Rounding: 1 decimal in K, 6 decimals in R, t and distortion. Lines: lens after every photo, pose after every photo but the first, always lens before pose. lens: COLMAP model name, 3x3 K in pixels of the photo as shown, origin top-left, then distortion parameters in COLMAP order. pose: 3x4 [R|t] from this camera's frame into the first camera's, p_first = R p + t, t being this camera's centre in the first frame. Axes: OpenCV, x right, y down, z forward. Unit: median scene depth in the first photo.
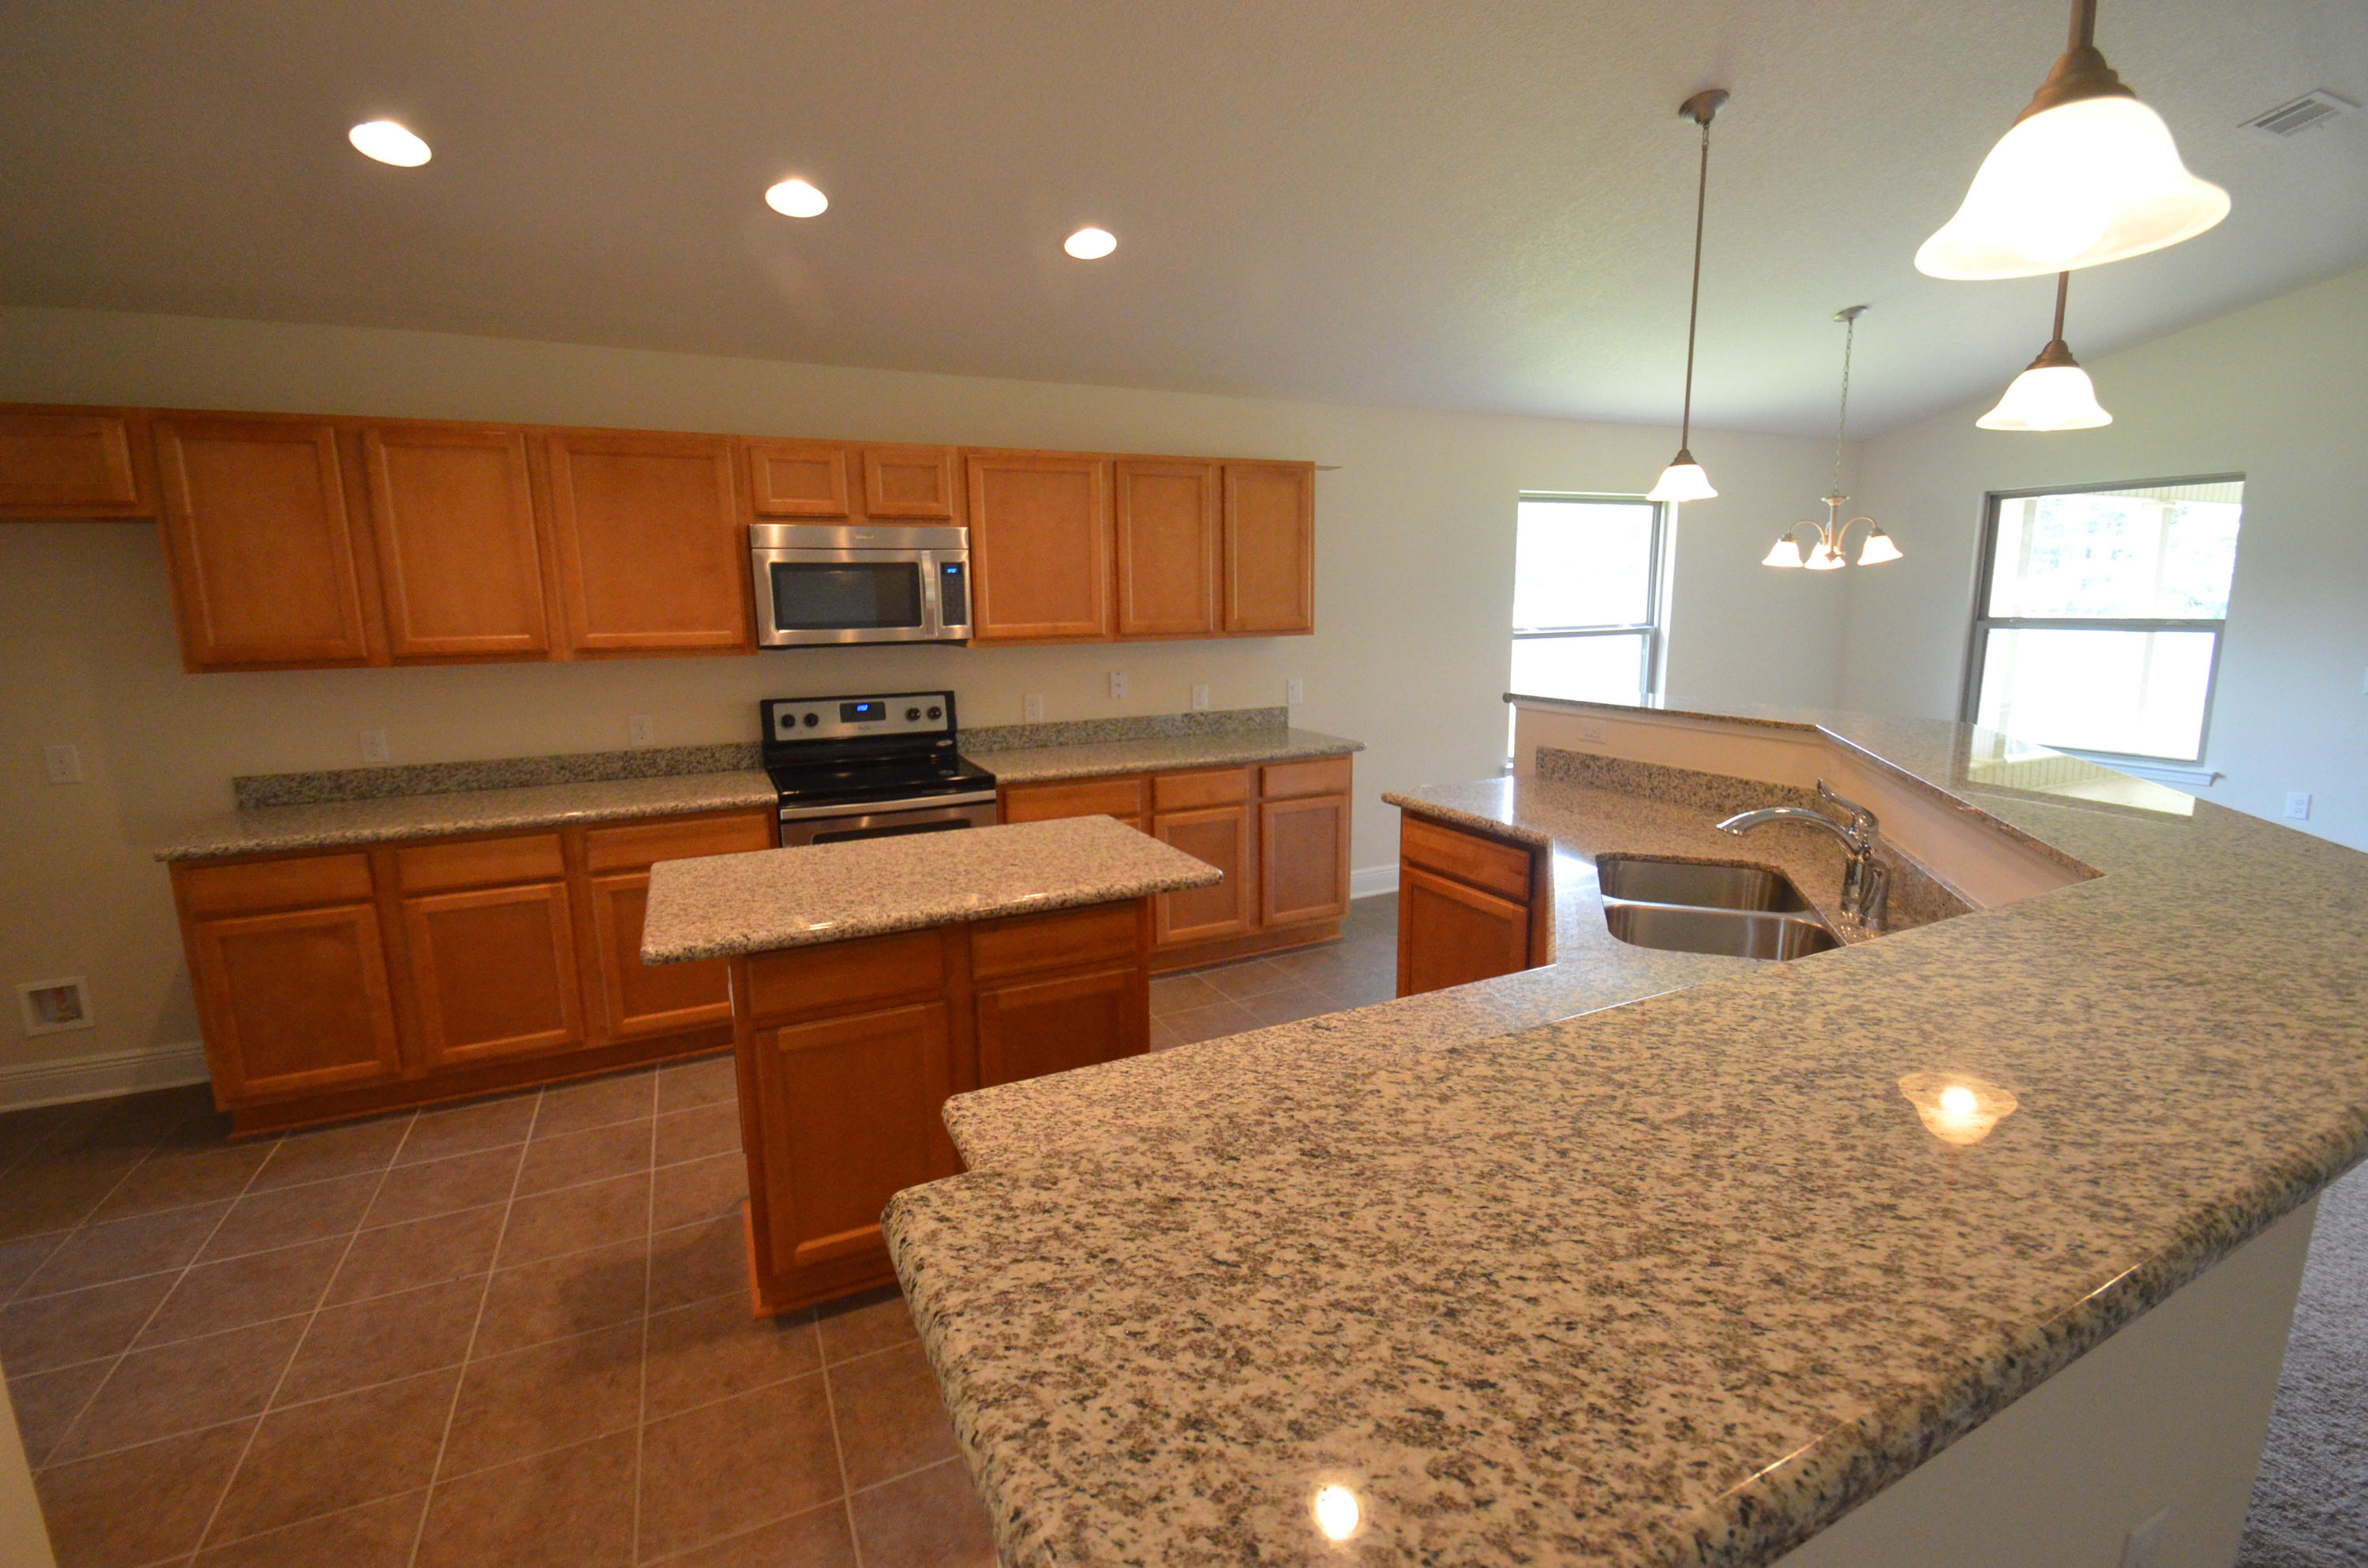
lens RADIAL K [[1028.4, 0, 1168.9], [0, 1028.4, 780.9], [0, 0, 1]] dist [0.008412, -0.012828]
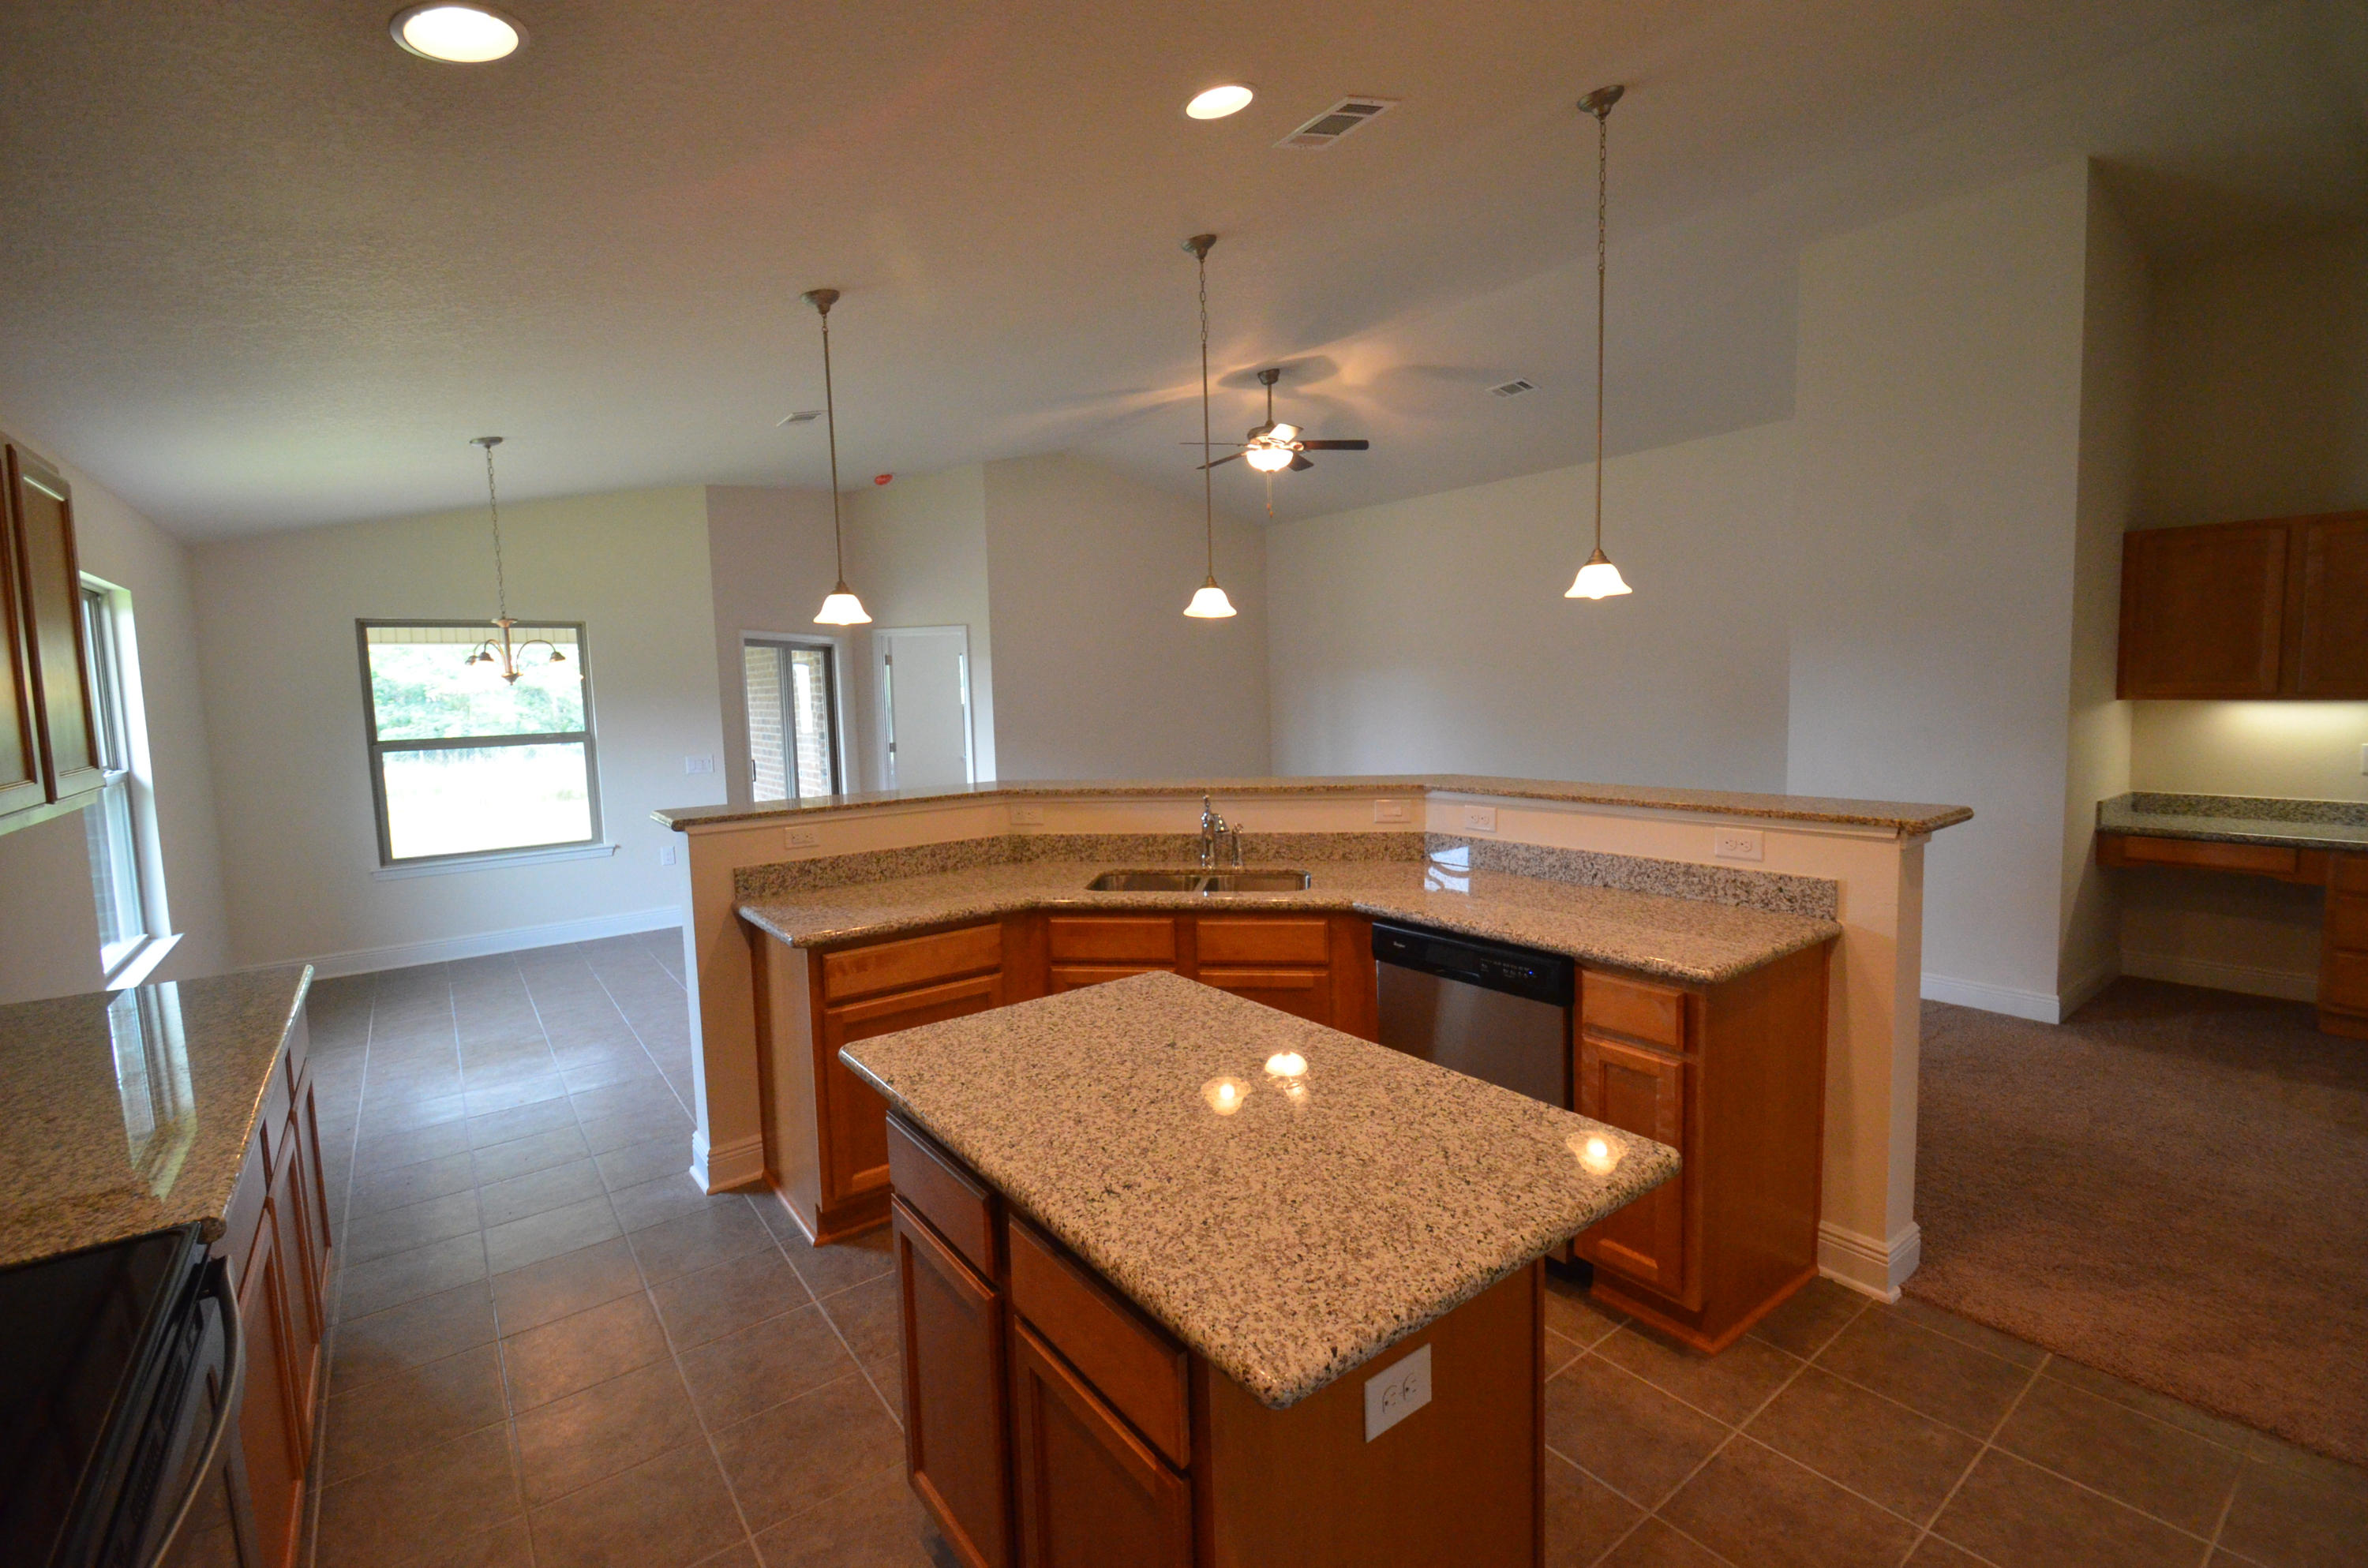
lens RADIAL K [[1028.4, 0, 1160.0], [0, 1028.4, 773.1], [0, 0, 1]] dist [0.008412, -0.012828]
pose [[-0.192156, -0.064311, 0.979255, -0.541900], [0.203822, 0.973476, 0.103927, -0.119090], [-0.959965, 0.219563, -0.173951, 0.676396]]
